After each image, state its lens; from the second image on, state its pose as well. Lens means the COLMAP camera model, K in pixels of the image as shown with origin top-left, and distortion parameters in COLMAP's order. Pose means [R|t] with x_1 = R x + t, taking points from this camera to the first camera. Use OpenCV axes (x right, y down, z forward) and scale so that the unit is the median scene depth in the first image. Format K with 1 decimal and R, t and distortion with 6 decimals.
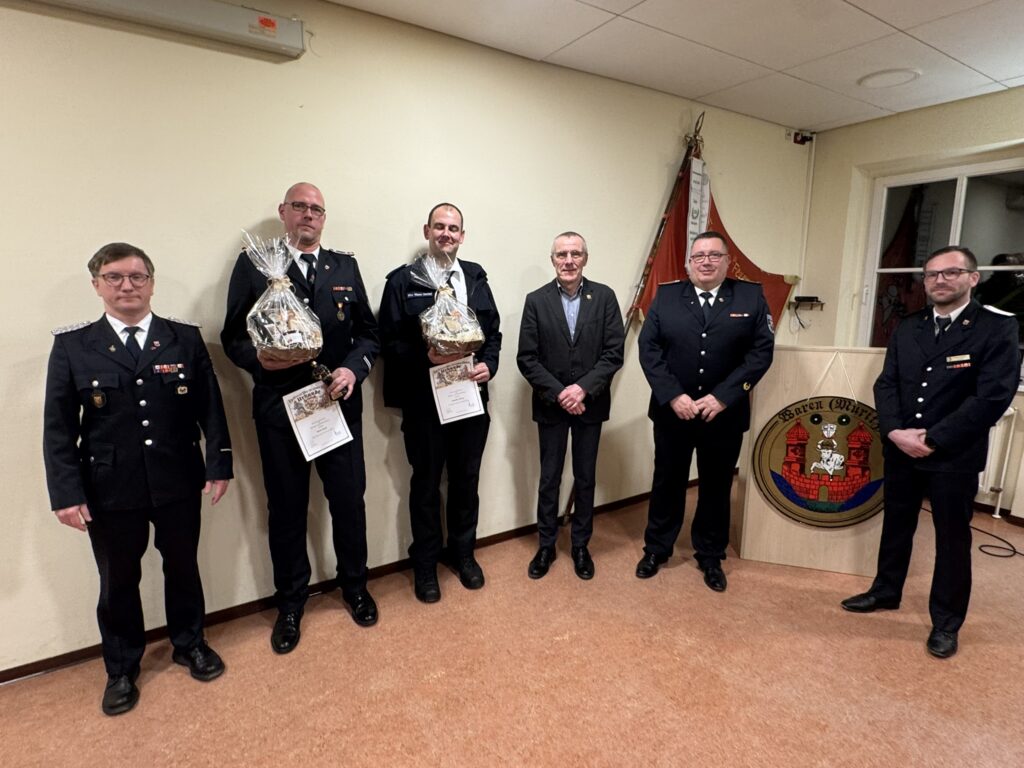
lens RADIAL K [[561.1, 0, 508.7], [0, 561.1, 385.6], [0, 0, 1]] dist [0.000135, -0.000903]
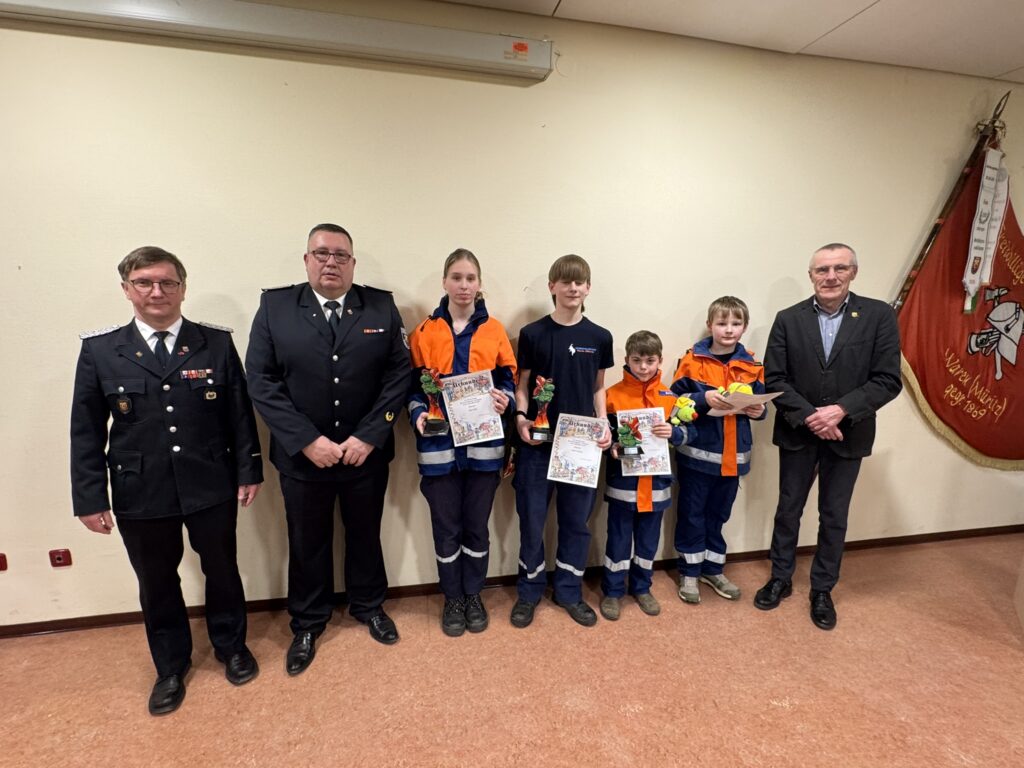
lens RADIAL K [[482.6, 0, 506.9], [0, 482.6, 384.1], [0, 0, 1]] dist [-0.000890, -0.000489]
pose [[0.931068, 0.078575, -0.356285, -0.075818], [-0.079070, 0.996782, 0.013198, -0.023914], [0.356175, 0.015883, 0.934284, 0.142858]]
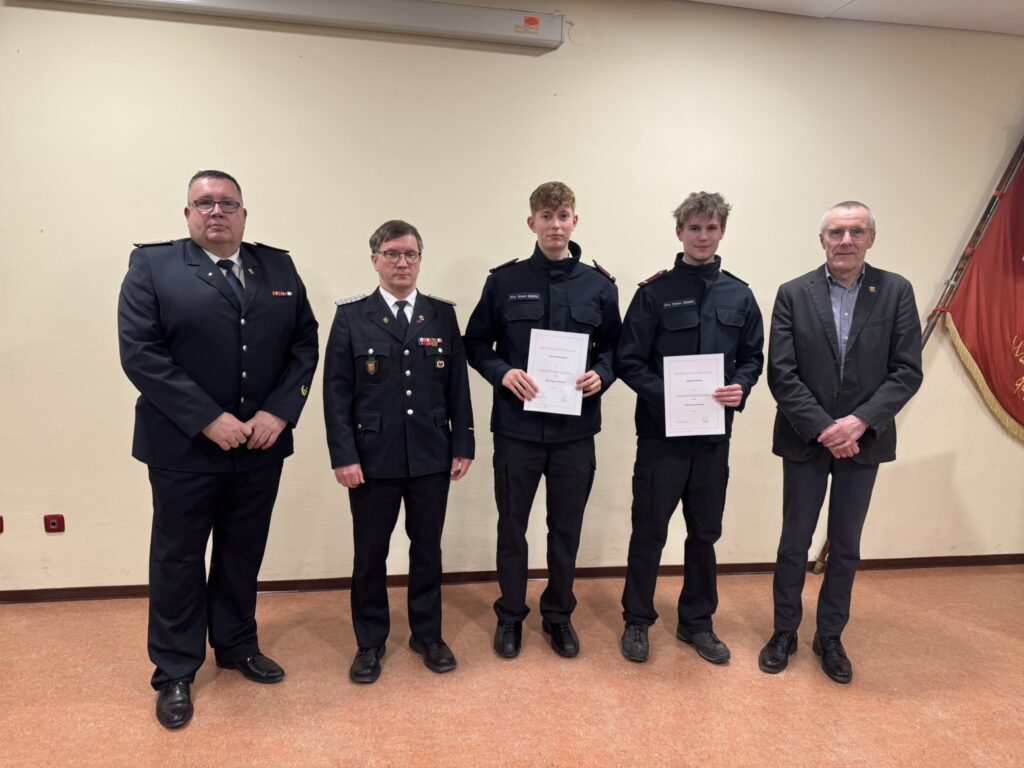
lens RADIAL K [[733.3, 0, 511.7], [0, 733.3, 387.9], [0, 0, 1]] dist [0.013627, -0.015475]
pose [[0.918447, 0.085569, -0.386177, 0.125192], [-0.100276, 0.994796, -0.018060, 0.069661], [0.382622, 0.055312, 0.922248, -0.245334]]
